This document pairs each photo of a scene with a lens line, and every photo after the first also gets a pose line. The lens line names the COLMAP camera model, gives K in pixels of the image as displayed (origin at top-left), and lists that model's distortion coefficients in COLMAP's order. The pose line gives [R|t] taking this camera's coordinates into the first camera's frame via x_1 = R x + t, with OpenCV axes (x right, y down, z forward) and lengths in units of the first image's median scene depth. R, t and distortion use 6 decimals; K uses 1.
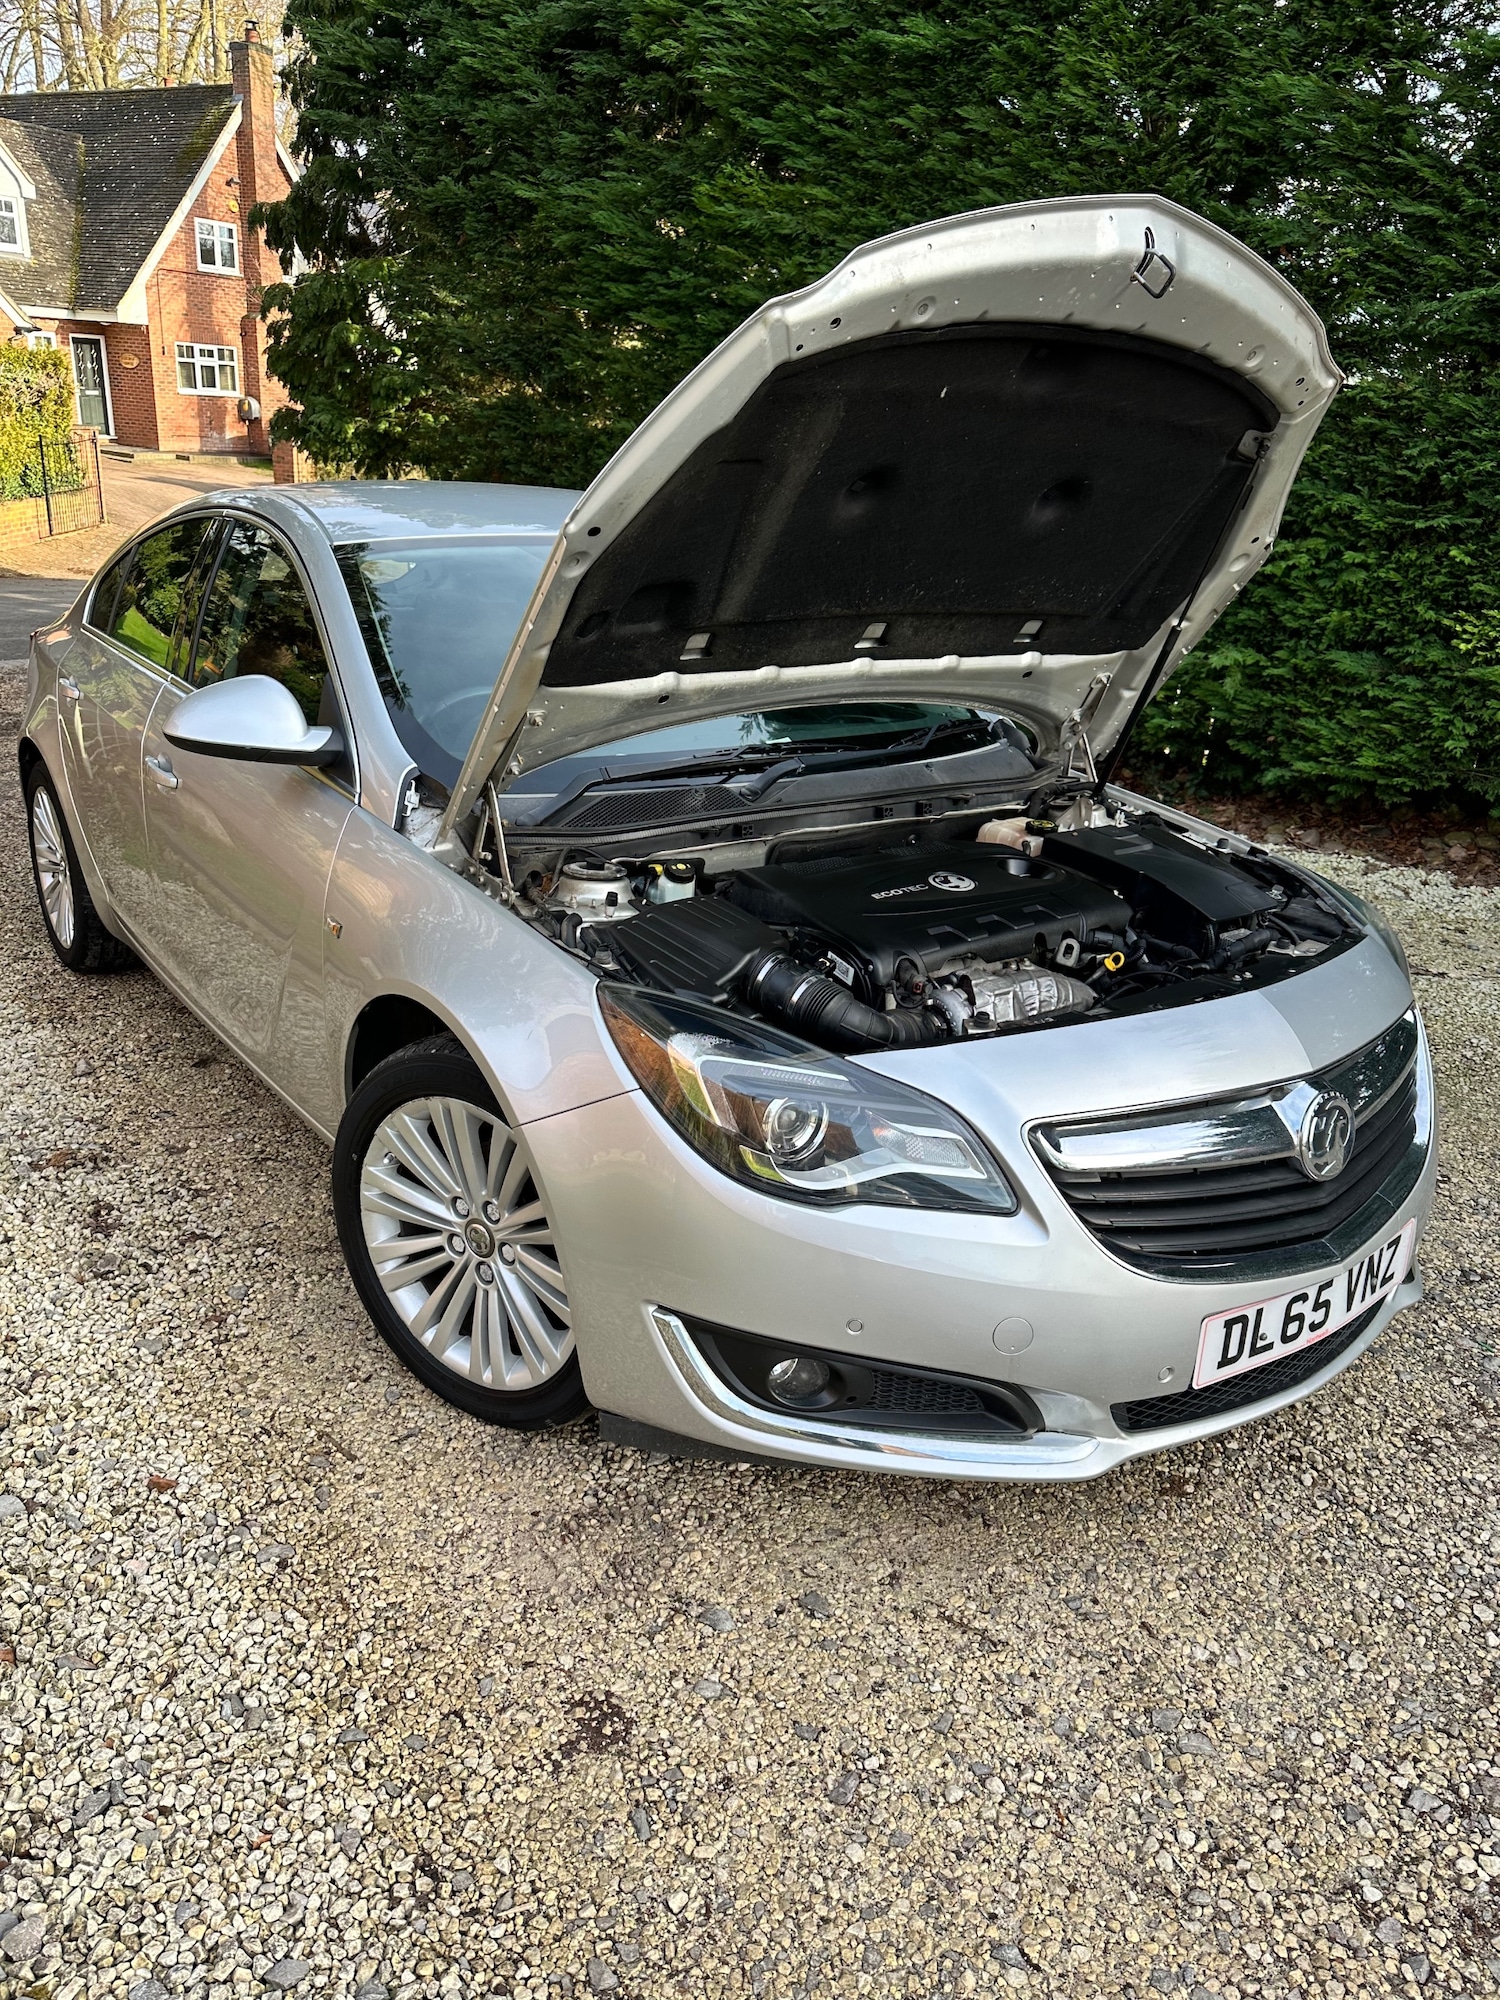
lens RADIAL K [[1435.5, 0, 757.9], [0, 1435.5, 998.8], [0, 0, 1]] dist [0.013675, -0.021787]
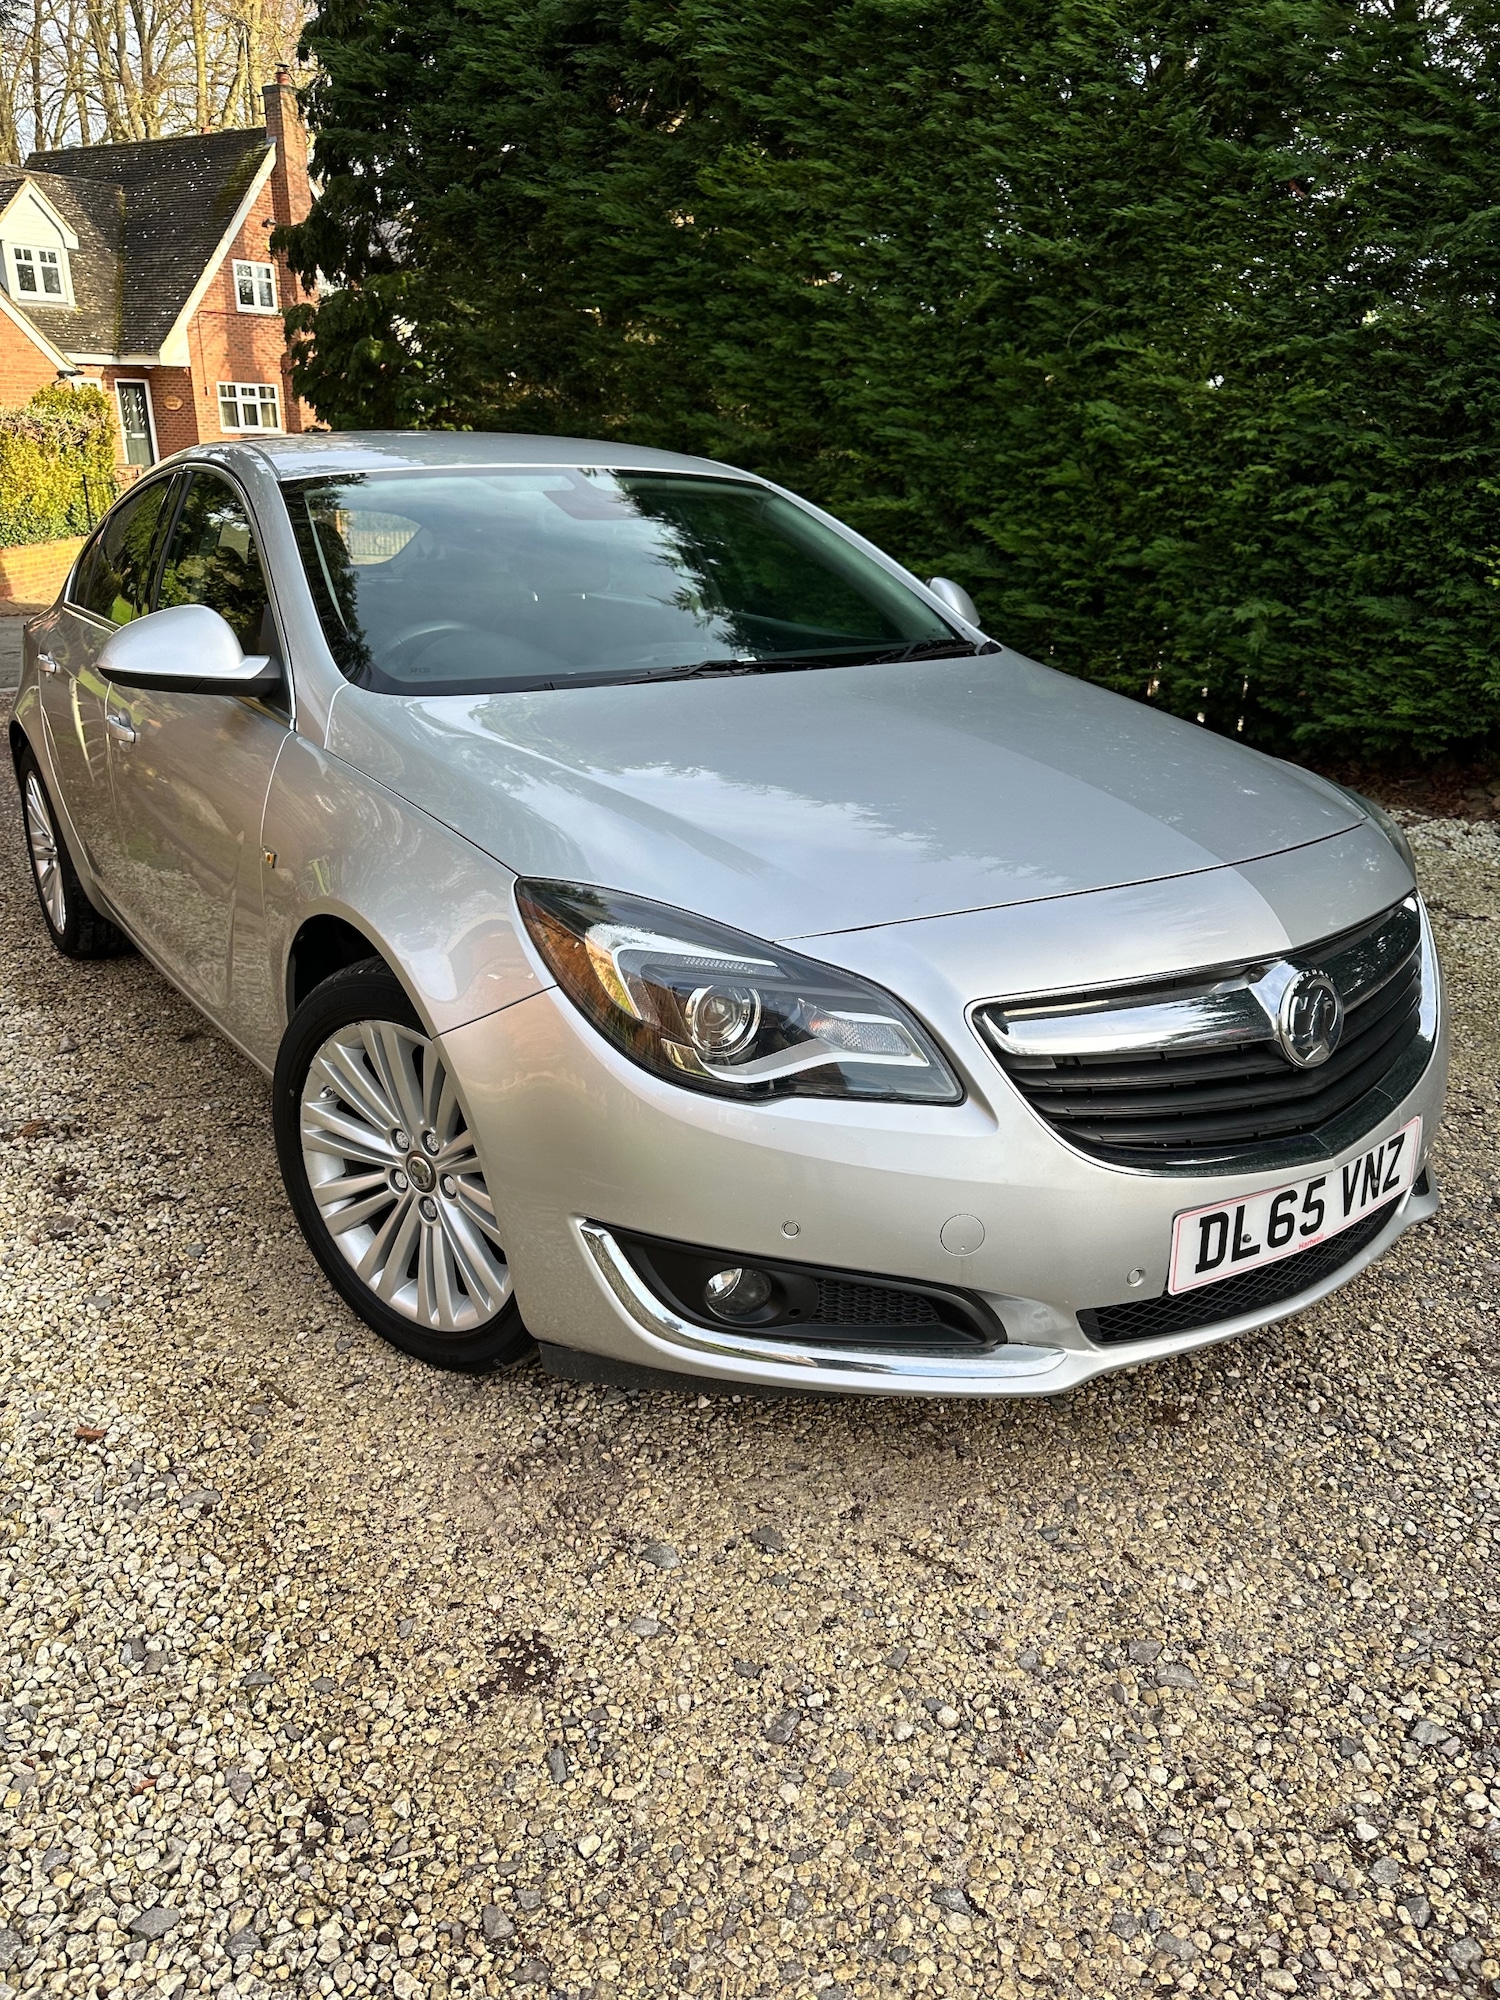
lens RADIAL K [[1435.5, 0, 764.2], [0, 1435.5, 1002.2], [0, 0, 1]] dist [0.013675, -0.021787]
pose [[0.998723, -0.032287, -0.038853, 0.065214], [0.031820, 0.999414, -0.012575, 0.066768], [0.039236, 0.011323, 0.999166, 0.054538]]
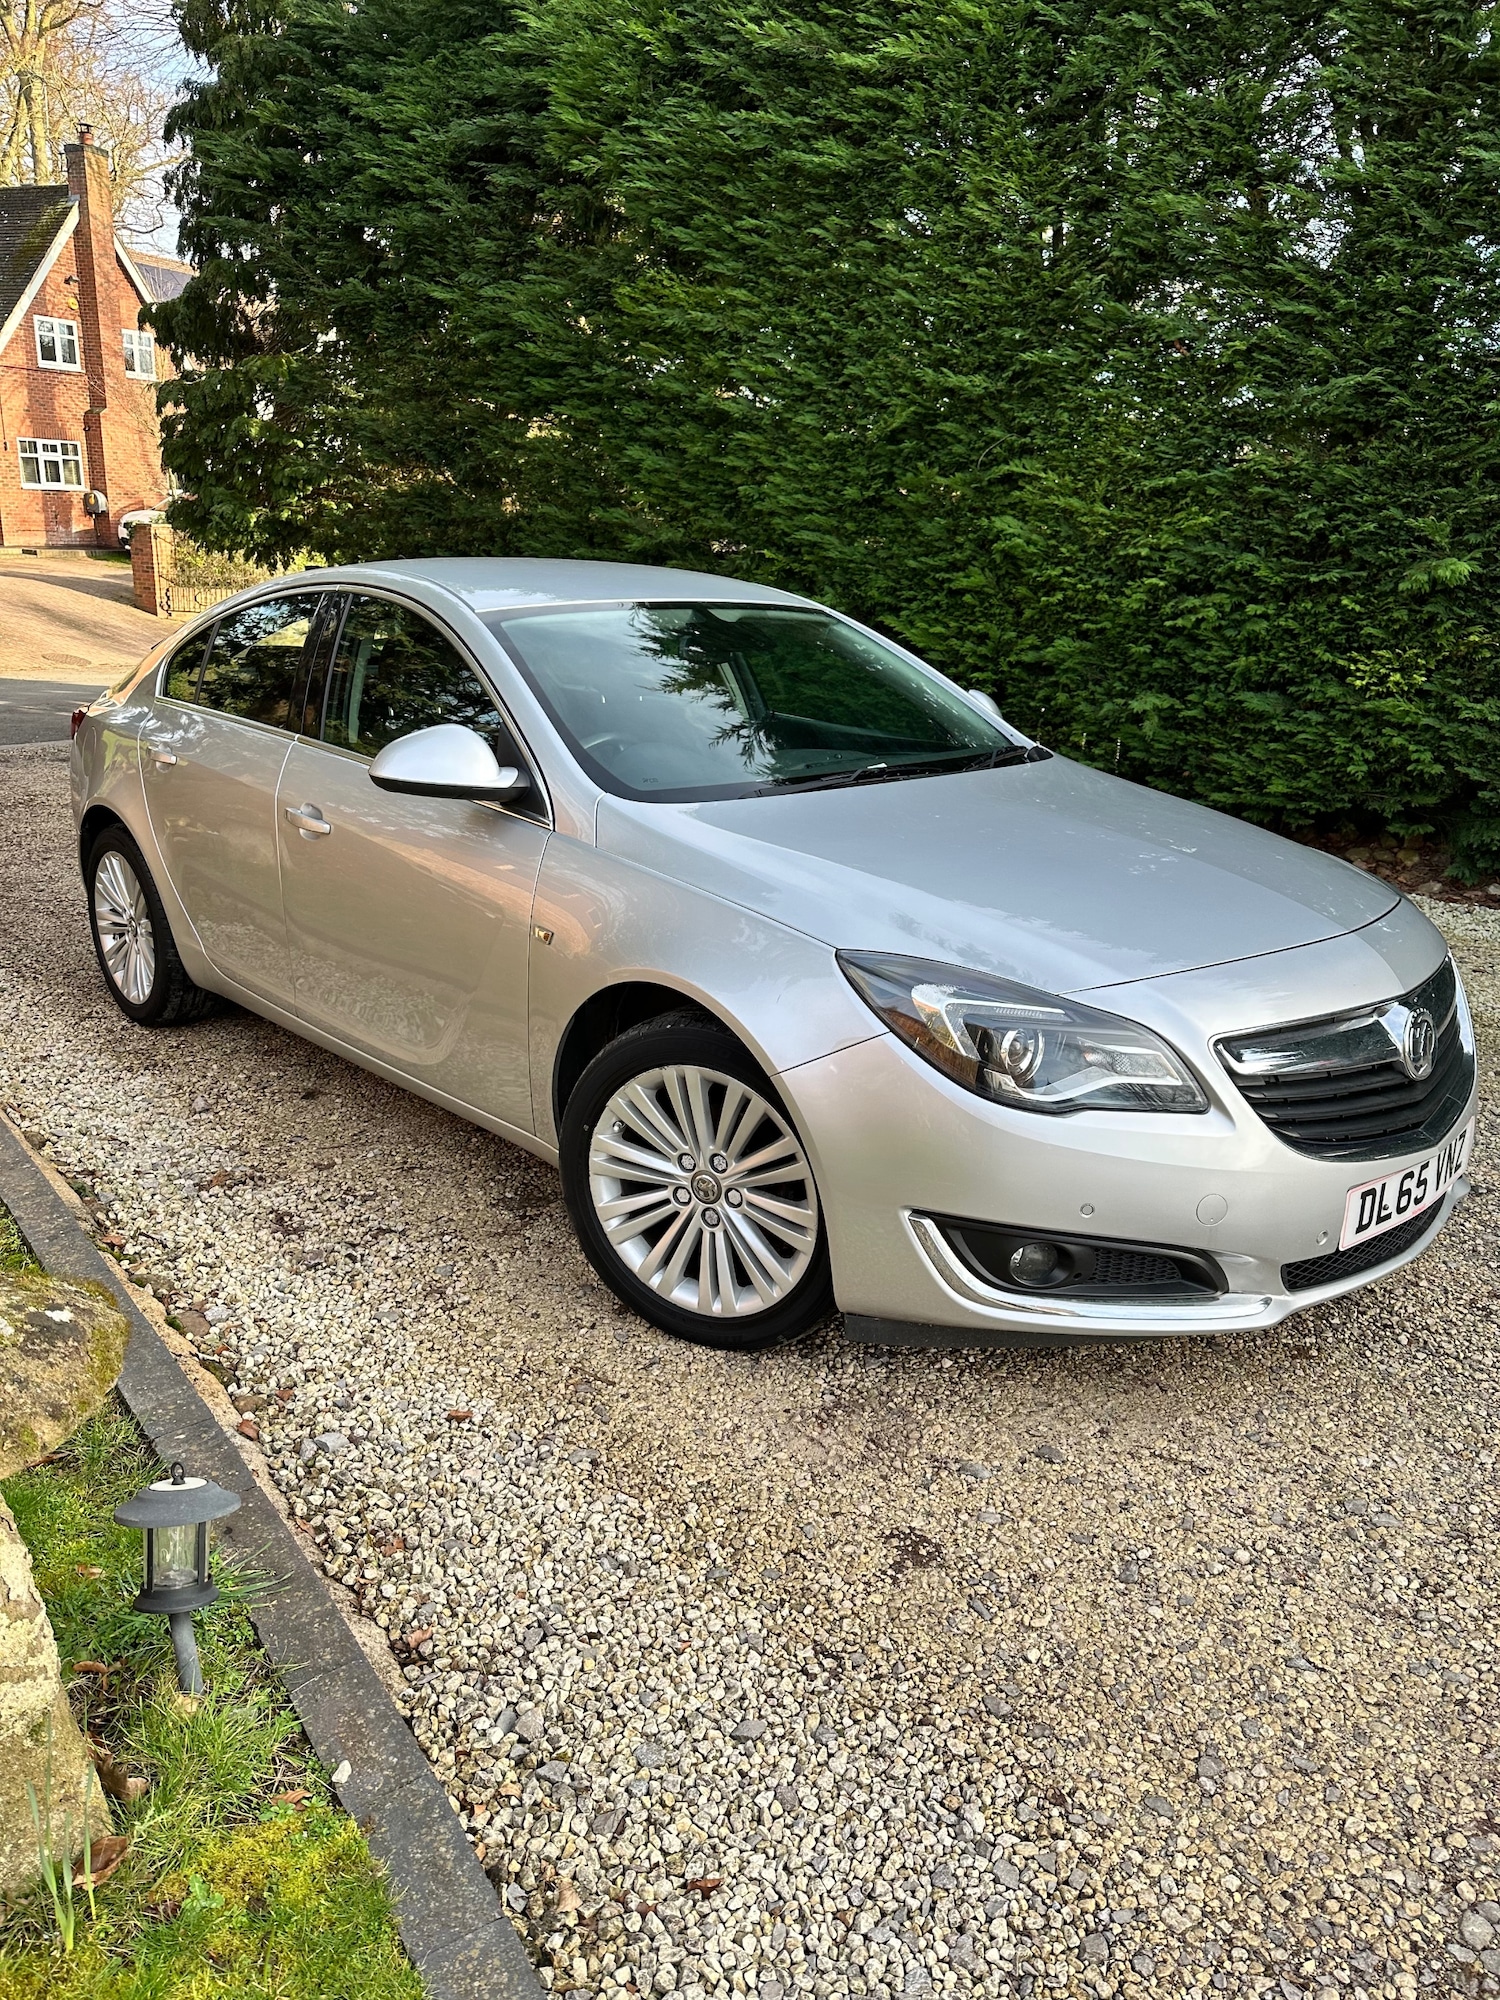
lens RADIAL K [[1435.5, 0, 751.9], [0, 1435.5, 1000.3], [0, 0, 1]] dist [0.013675, -0.021787]
pose [[0.993574, -0.053492, 0.099745, -0.238119], [0.058387, 0.997196, -0.046810, 0.064202], [-0.096961, 0.052333, 0.993911, -0.149055]]
